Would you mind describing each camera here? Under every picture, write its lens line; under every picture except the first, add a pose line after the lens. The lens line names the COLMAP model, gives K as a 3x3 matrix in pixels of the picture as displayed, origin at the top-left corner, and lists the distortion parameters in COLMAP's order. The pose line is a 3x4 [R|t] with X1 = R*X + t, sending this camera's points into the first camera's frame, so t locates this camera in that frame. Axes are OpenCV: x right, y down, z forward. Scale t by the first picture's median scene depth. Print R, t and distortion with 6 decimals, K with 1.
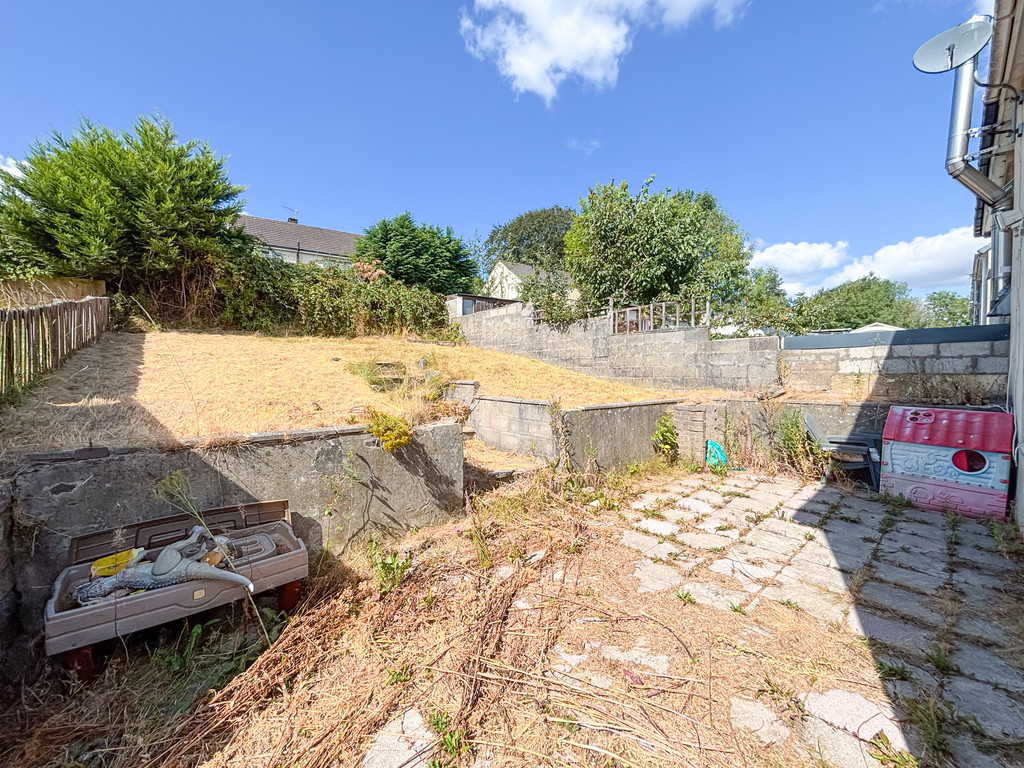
lens RADIAL K [[406.8, 0, 509.7], [0, 406.8, 400.0], [0, 0, 1]] dist [0.014295, -0.012326]
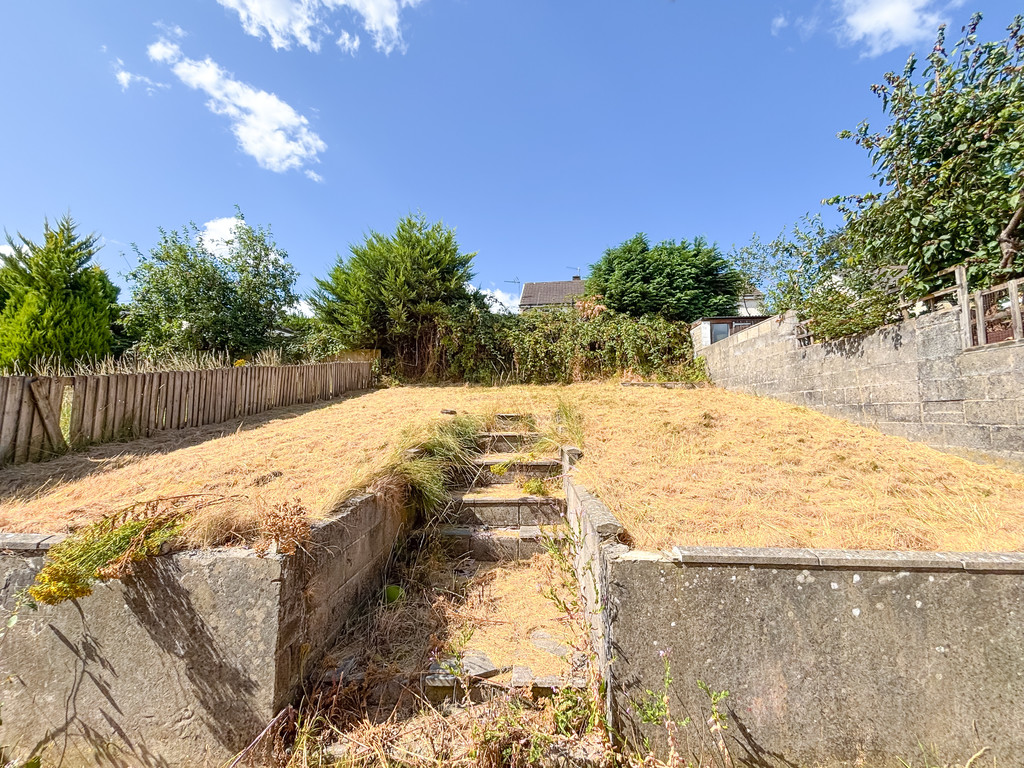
lens RADIAL K [[412.7, 0, 512.0], [0, 412.7, 385.8], [0, 0, 1]] dist [0.012723, -0.007386]
pose [[0.735925, -0.045207, -0.675552, 0.167257], [-0.052121, 0.991025, -0.123097, -0.038390], [0.675054, 0.125801, 0.726964, 0.321850]]
